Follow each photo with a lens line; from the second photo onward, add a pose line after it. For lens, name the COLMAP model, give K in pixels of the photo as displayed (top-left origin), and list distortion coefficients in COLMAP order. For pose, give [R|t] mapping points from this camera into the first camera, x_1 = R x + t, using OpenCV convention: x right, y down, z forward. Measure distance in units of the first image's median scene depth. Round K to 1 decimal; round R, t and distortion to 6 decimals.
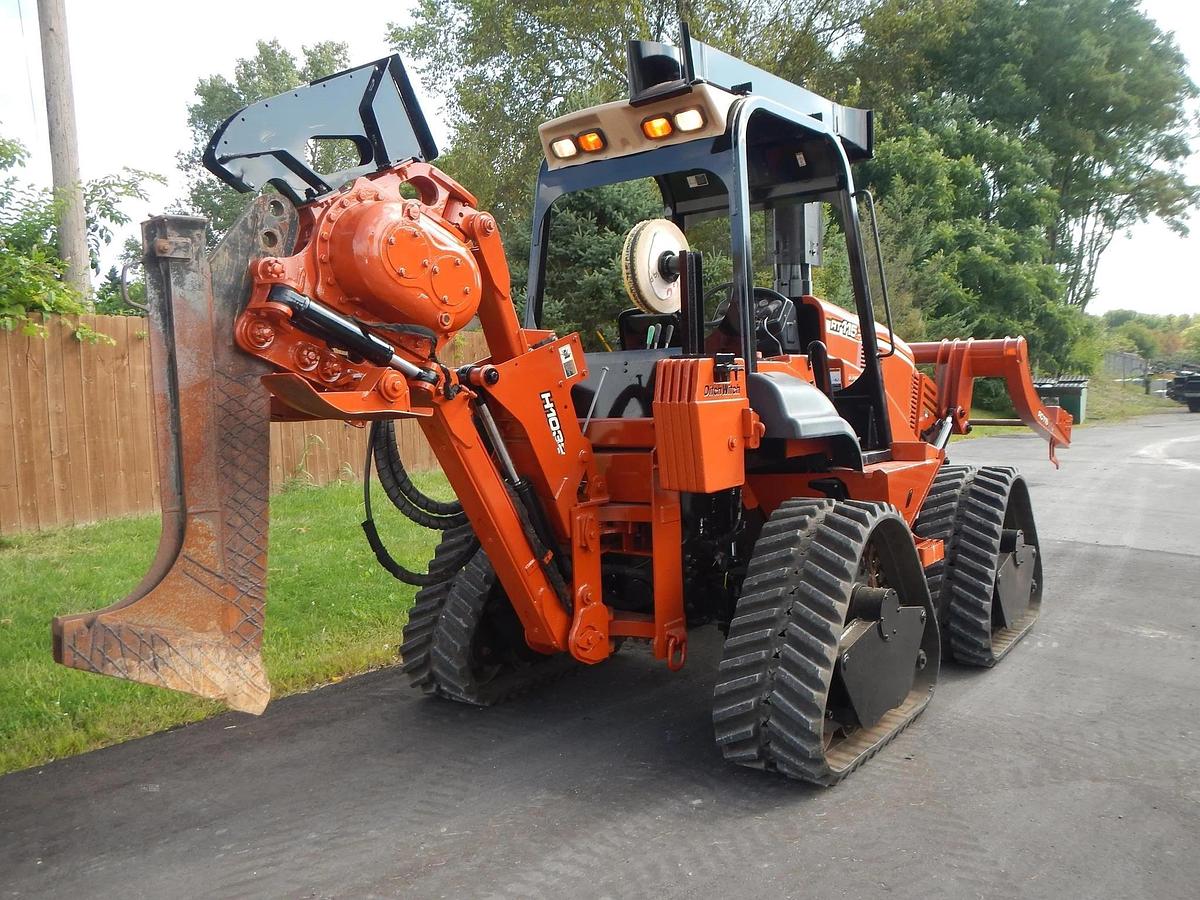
lens RADIAL K [[1009.5, 0, 637.6], [0, 1009.5, 441.9], [0, 0, 1]] dist [0.032356, -0.001317]
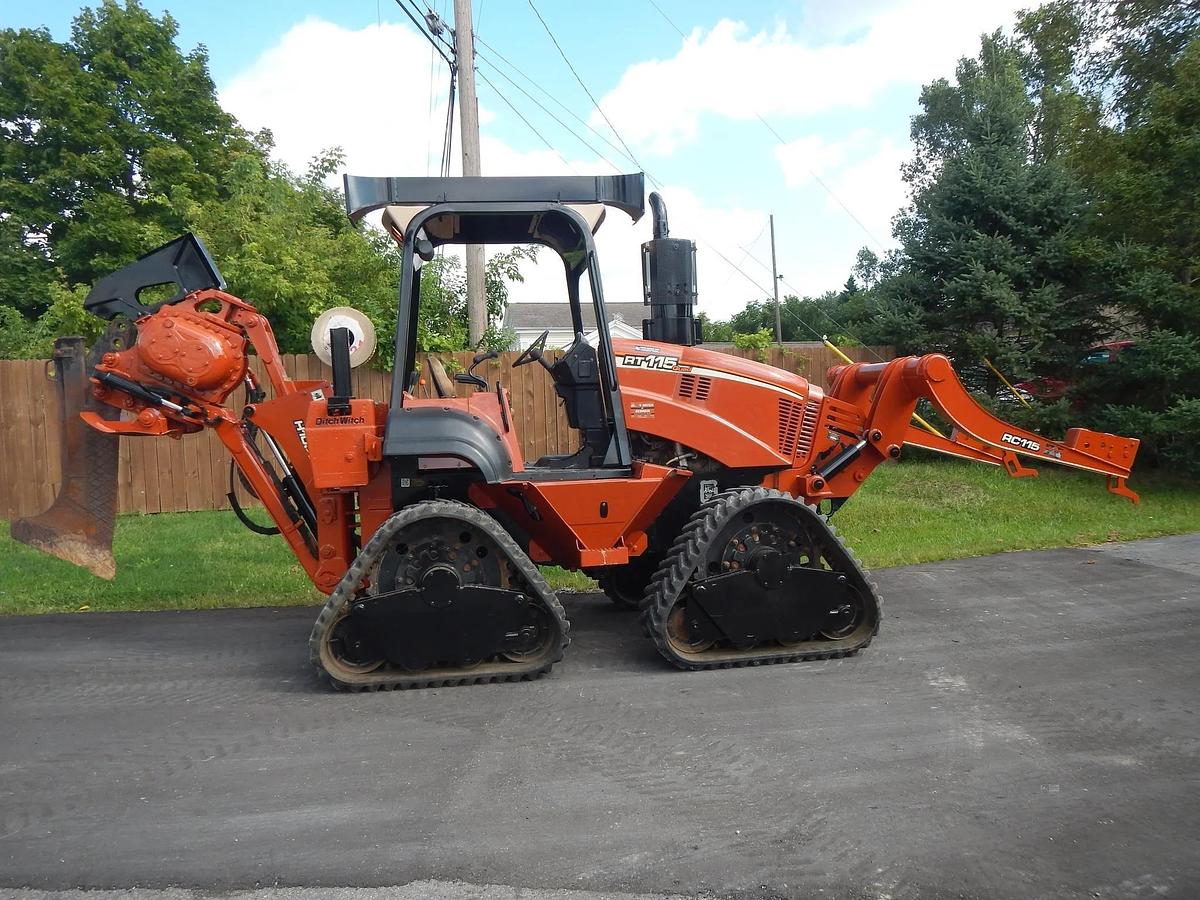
lens RADIAL K [[1070.2, 0, 641.6], [0, 1070.2, 447.9], [0, 0, 1]] dist [0.062235, 0.000243]
pose [[0.706020, 0.040298, -0.707045, 1.607159], [-0.033501, 0.999162, 0.023495, -0.067480], [0.707399, 0.007099, 0.706778, 0.191353]]
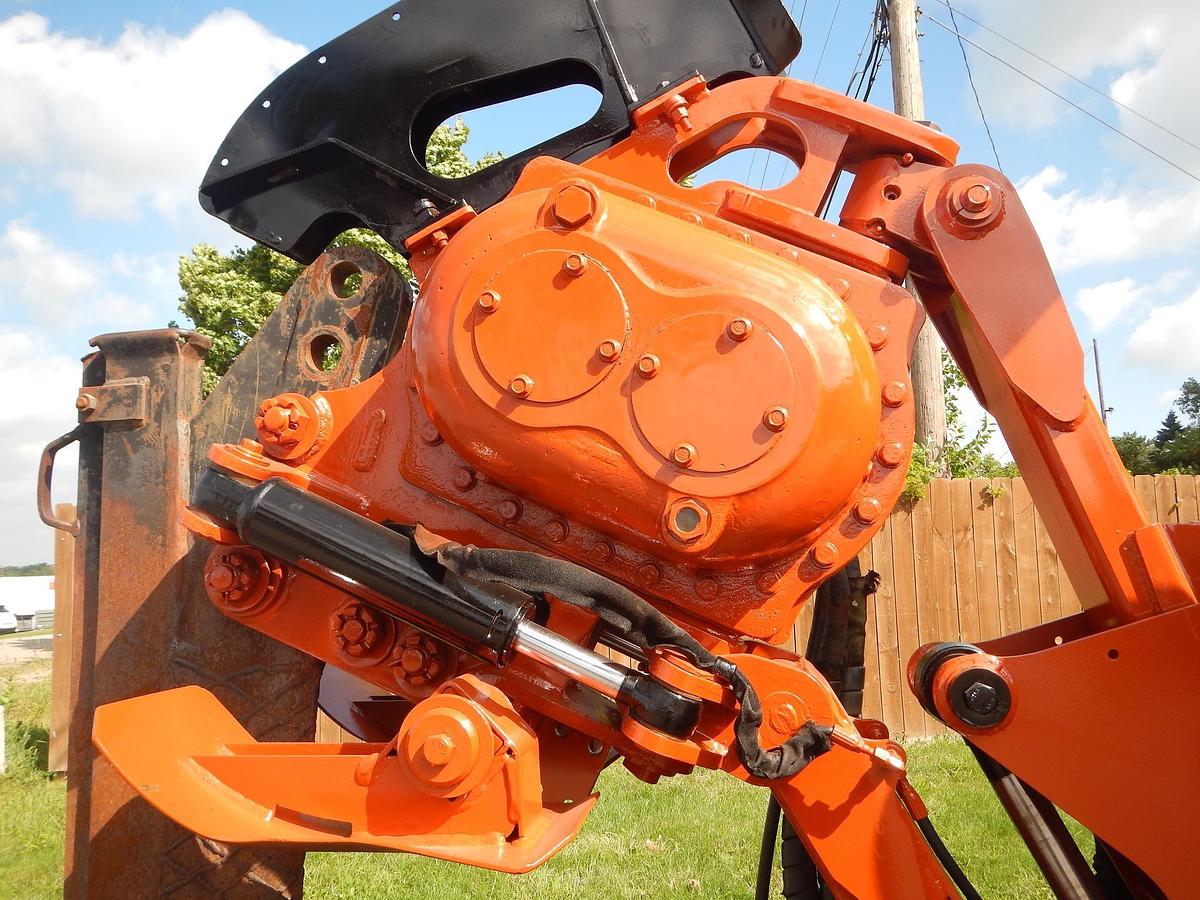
lens RADIAL K [[992.4, 0, 599.0], [0, 992.4, 453.3], [0, 0, 1]] dist [0.033937, -0.014652]
pose [[0.516024, -0.072488, -0.853502, 0.048728], [-0.041538, 0.993123, -0.109460, -0.098613], [0.855567, 0.091937, 0.509464, 0.759766]]
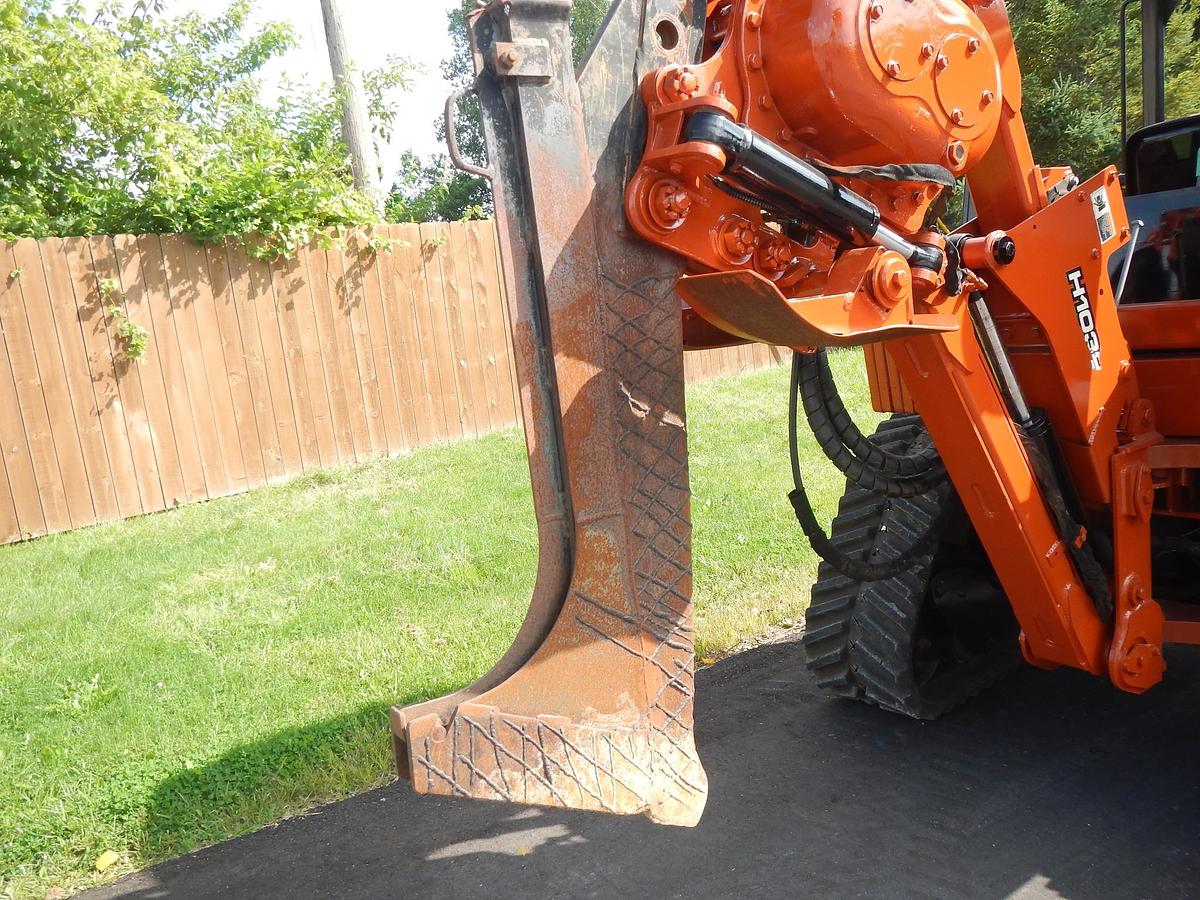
lens RADIAL K [[1000.1, 0, 633.1], [0, 1000.1, 445.6], [0, 0, 1]] dist [0.052755, -0.000953]
pose [[0.965954, -0.030657, -0.256891, -0.207330], [0.060572, 0.992155, 0.109358, -0.028866], [0.251524, -0.121195, 0.960233, 0.362388]]
